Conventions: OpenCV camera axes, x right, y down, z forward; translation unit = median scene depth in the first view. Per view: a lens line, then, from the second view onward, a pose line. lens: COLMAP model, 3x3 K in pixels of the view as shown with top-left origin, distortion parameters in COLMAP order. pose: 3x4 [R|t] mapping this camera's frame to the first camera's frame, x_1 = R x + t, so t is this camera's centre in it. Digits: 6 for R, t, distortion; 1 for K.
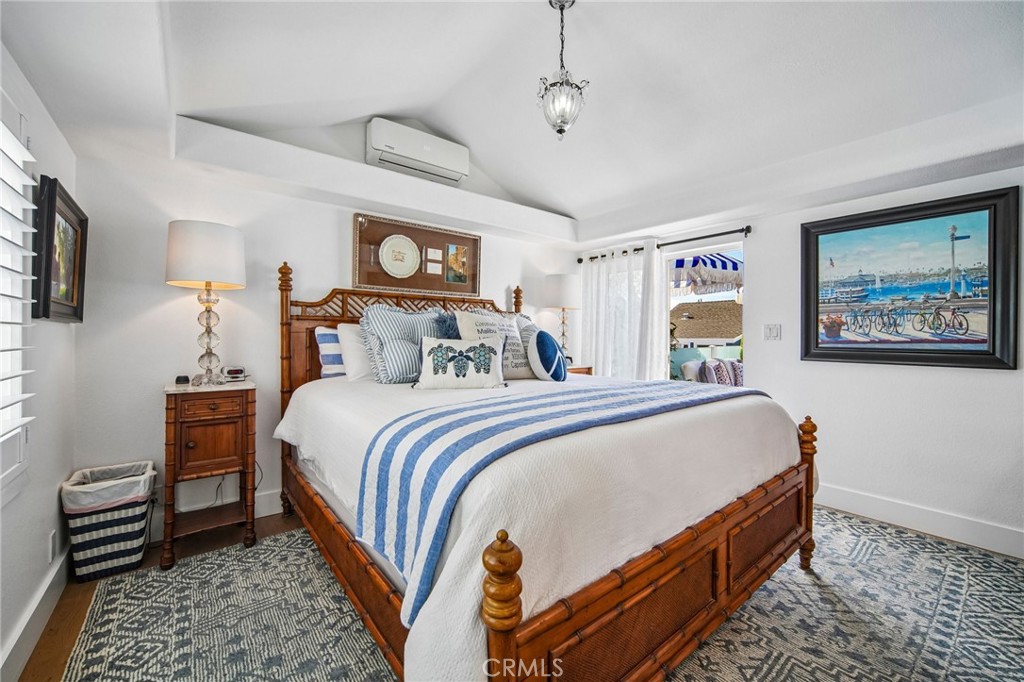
lens RADIAL K [[407.2, 0, 512.0], [0, 407.2, 341.0], [0, 0, 1]] dist [-0.001540, 0.000015]
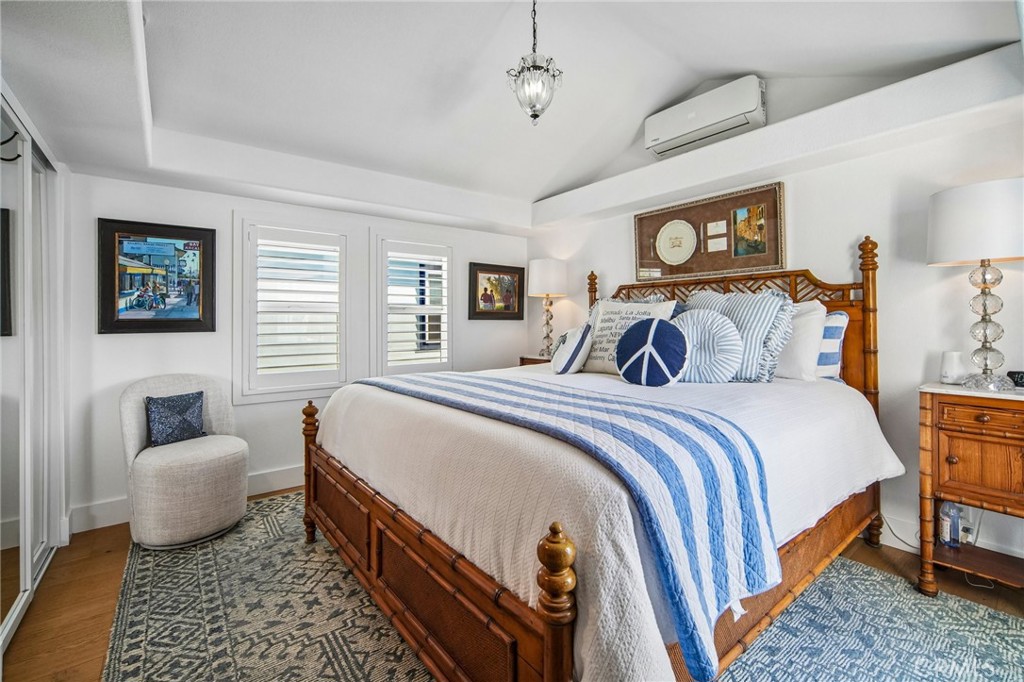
lens RADIAL K [[441.4, 0, 511.7], [0, 441.4, 318.9], [0, 0, 1]] dist [-0.004427, -0.000163]
pose [[-0.010328, -0.016116, -0.999817, 0.797381], [-0.012211, 0.999798, -0.015990, -0.006380], [0.999872, 0.012044, -0.010523, 0.652366]]
